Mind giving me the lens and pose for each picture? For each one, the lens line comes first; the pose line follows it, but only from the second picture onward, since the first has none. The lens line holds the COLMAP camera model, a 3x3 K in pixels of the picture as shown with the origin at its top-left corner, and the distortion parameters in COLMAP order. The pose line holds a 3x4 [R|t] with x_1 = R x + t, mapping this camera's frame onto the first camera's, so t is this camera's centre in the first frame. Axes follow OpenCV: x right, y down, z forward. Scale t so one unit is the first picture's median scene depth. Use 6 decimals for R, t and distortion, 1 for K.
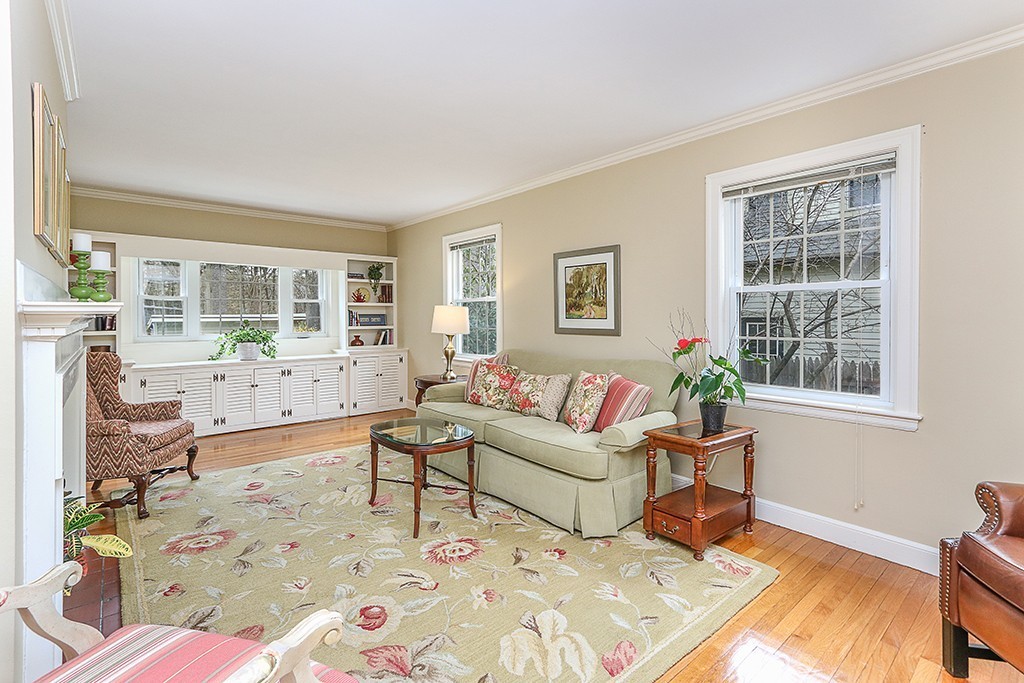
lens RADIAL K [[468.6, 0, 515.6], [0, 468.6, 318.1], [0, 0, 1]] dist [0.000394, 0.000033]
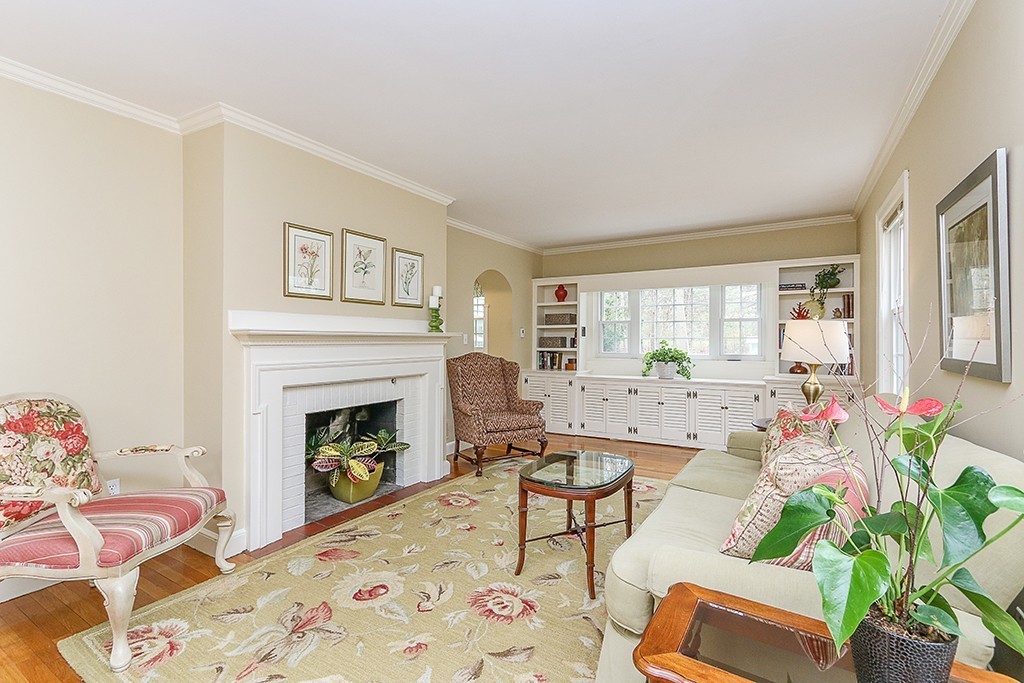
lens RADIAL K [[468.6, 0, 511.2], [0, 468.6, 337.0], [0, 0, 1]] dist [0.000394, 0.000033]
pose [[0.312456, -0.003885, -0.949924, 0.450808], [-0.004156, 0.999976, -0.005457, 0.004594], [0.949923, 0.005652, 0.312432, 0.477975]]
